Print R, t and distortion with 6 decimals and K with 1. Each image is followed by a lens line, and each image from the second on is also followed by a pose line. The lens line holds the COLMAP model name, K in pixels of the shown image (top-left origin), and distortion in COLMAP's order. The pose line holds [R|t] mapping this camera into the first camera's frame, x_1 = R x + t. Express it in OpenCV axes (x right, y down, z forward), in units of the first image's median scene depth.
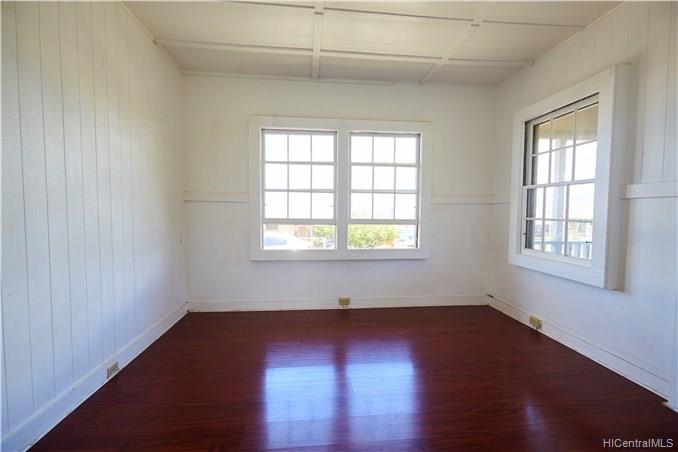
lens RADIAL K [[302.6, 0, 339.0], [0, 302.6, 226.0], [0, 0, 1]] dist [0.000267, -0.000034]
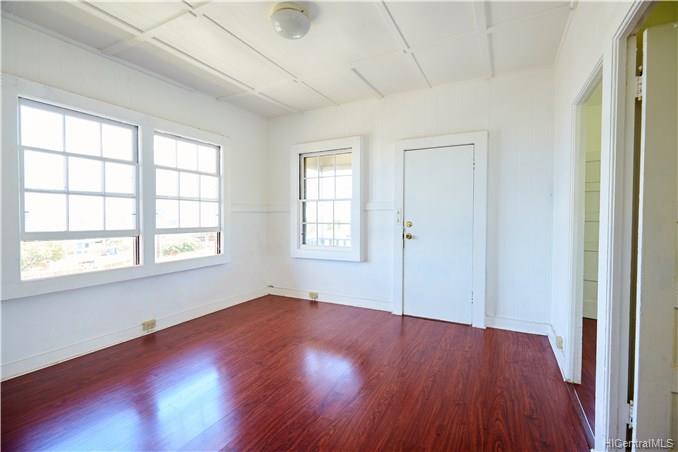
lens RADIAL K [[302.6, 0, 339.0], [0, 302.6, 226.0], [0, 0, 1]] dist [0.000267, -0.000034]
pose [[0.569655, -0.031591, 0.821277, -0.388888], [0.050261, 0.998730, 0.003555, -0.007123], [-0.820346, 0.039253, 0.570519, 0.061086]]
